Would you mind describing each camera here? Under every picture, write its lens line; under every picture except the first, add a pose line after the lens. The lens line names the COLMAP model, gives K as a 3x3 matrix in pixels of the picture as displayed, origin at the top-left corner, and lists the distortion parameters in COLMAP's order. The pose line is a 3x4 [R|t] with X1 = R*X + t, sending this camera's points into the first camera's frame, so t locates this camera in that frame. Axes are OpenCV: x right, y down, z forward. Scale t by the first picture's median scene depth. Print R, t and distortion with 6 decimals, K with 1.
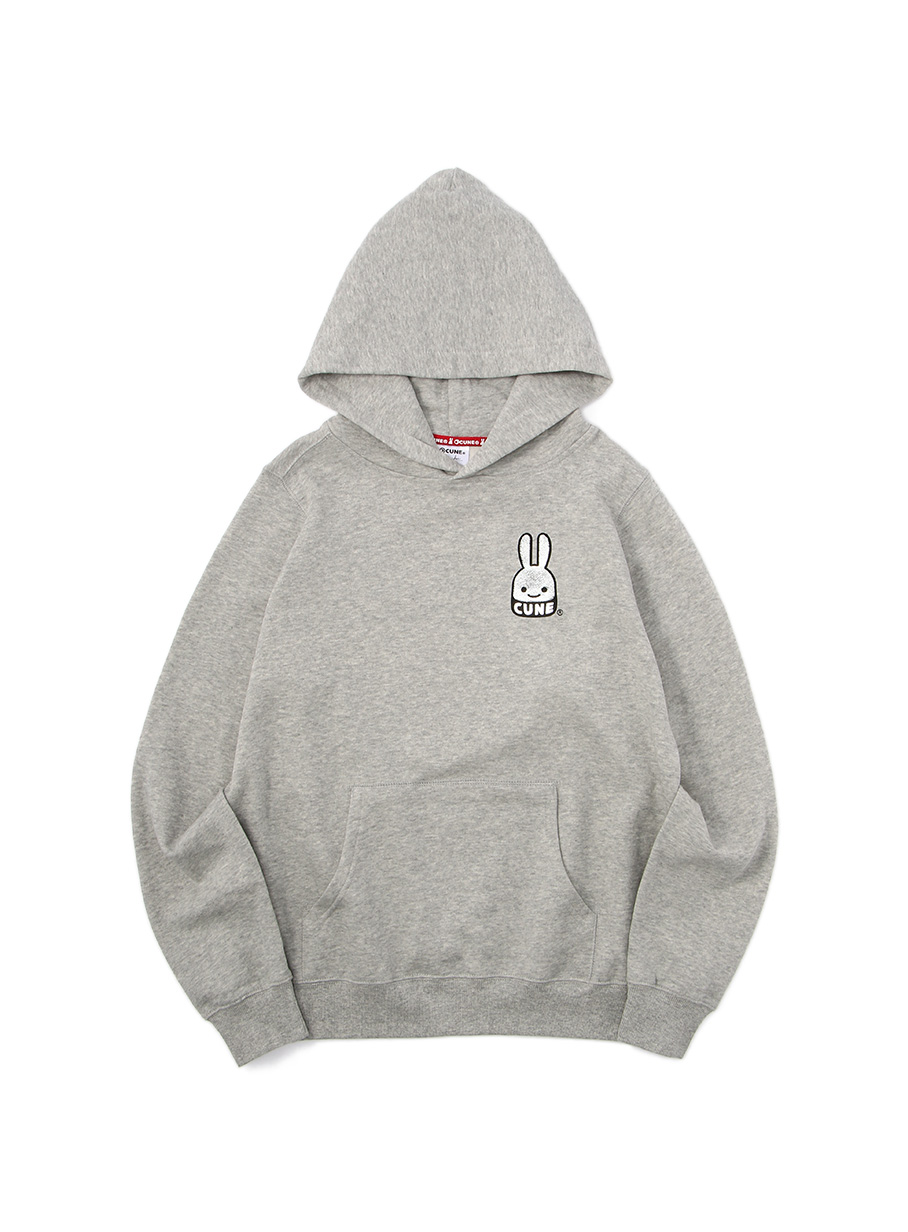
lens RADIAL K [[1586.3, 0, 457.2], [0, 1586.3, 611.8], [0, 0, 1]] dist [-0.001416, 0.000000]
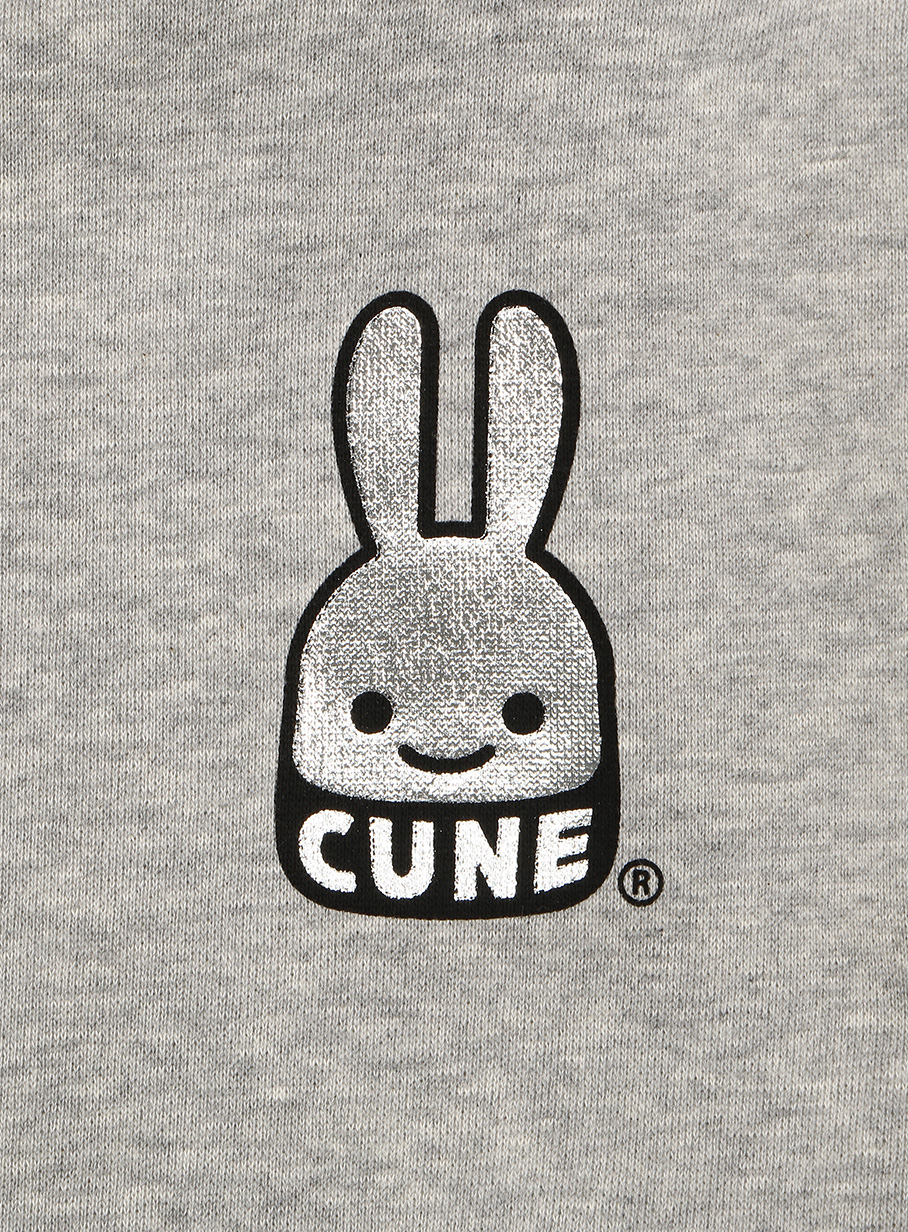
lens RADIAL K [[5330.6, 0, 455.6], [0, 5330.6, 616.3], [0, 0, 1]] dist [0.301717, 0.000000]
pose [[0.999883, 0.007636, 0.013239, 0.043060], [-0.007004, 0.998862, -0.047186, -0.000799], [-0.013585, 0.047088, 0.998798, 0.549708]]
